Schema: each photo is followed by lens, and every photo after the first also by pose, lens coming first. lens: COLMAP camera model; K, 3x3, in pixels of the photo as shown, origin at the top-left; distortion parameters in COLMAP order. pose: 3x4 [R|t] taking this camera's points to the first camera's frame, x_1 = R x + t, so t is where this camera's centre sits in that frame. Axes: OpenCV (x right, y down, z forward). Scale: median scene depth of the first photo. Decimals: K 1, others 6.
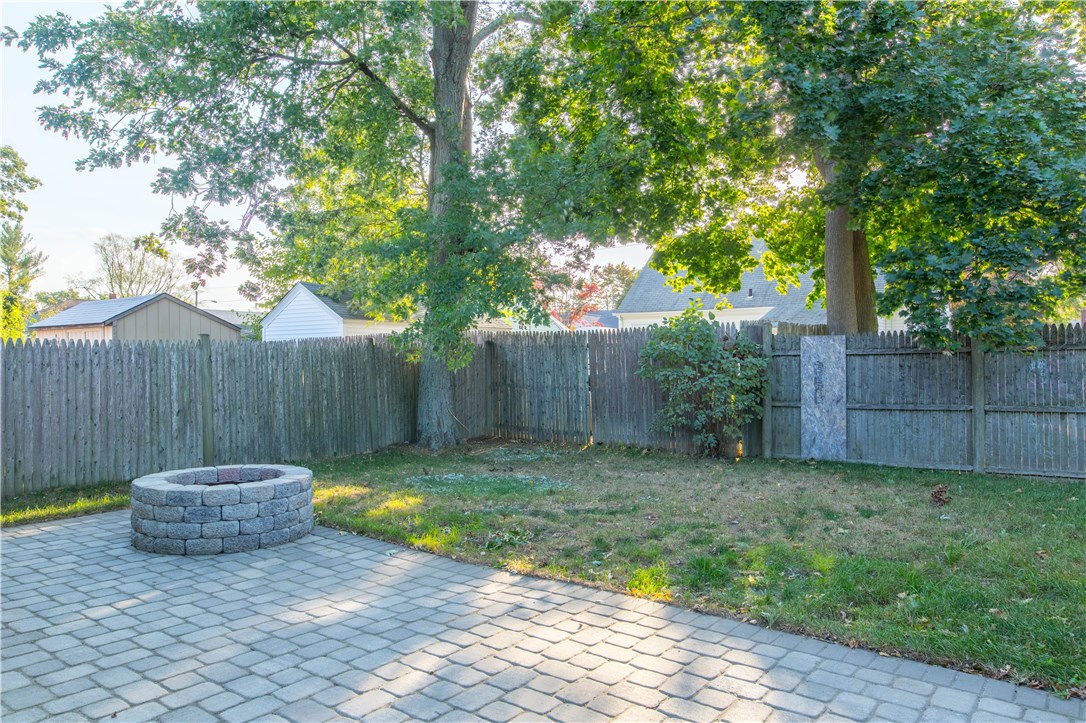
lens RADIAL K [[749.5, 0, 538.1], [0, 749.5, 361.1], [0, 0, 1]] dist [-0.004589, -0.000294]
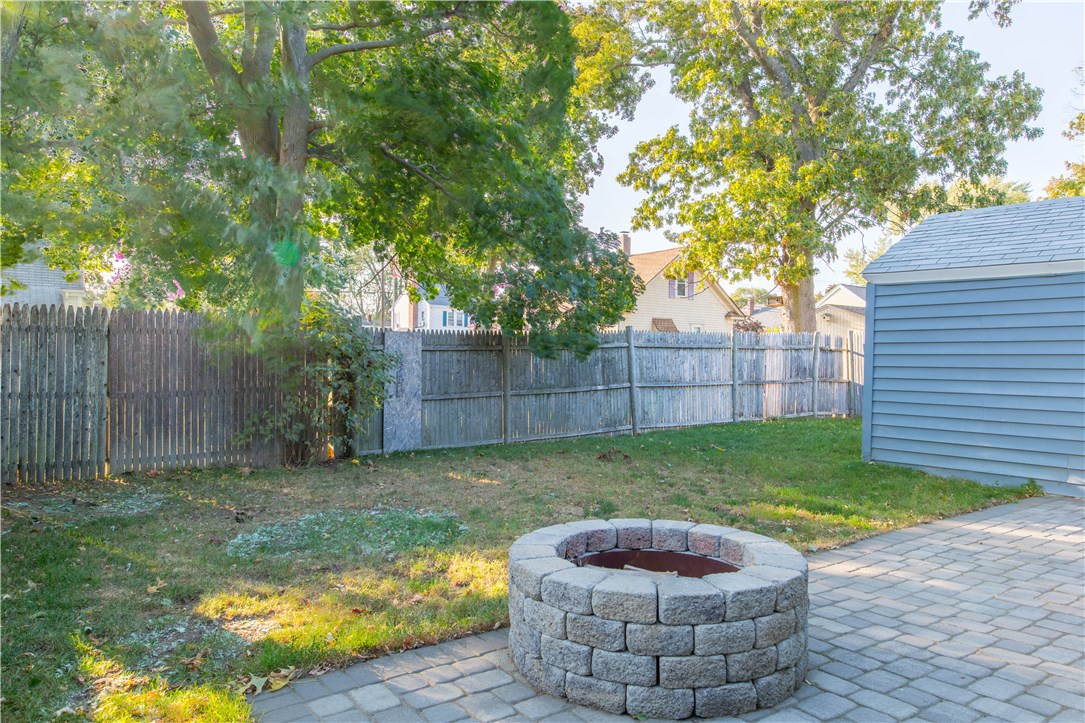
lens RADIAL K [[748.8, 0, 540.0], [0, 748.8, 360.2], [0, 0, 1]] dist [-0.004589, -0.000294]
pose [[0.273016, 0.004107, 0.962001, -0.596022], [-0.003711, 0.999988, -0.003216, 0.009092], [-0.962002, -0.002692, 0.273027, 0.562491]]
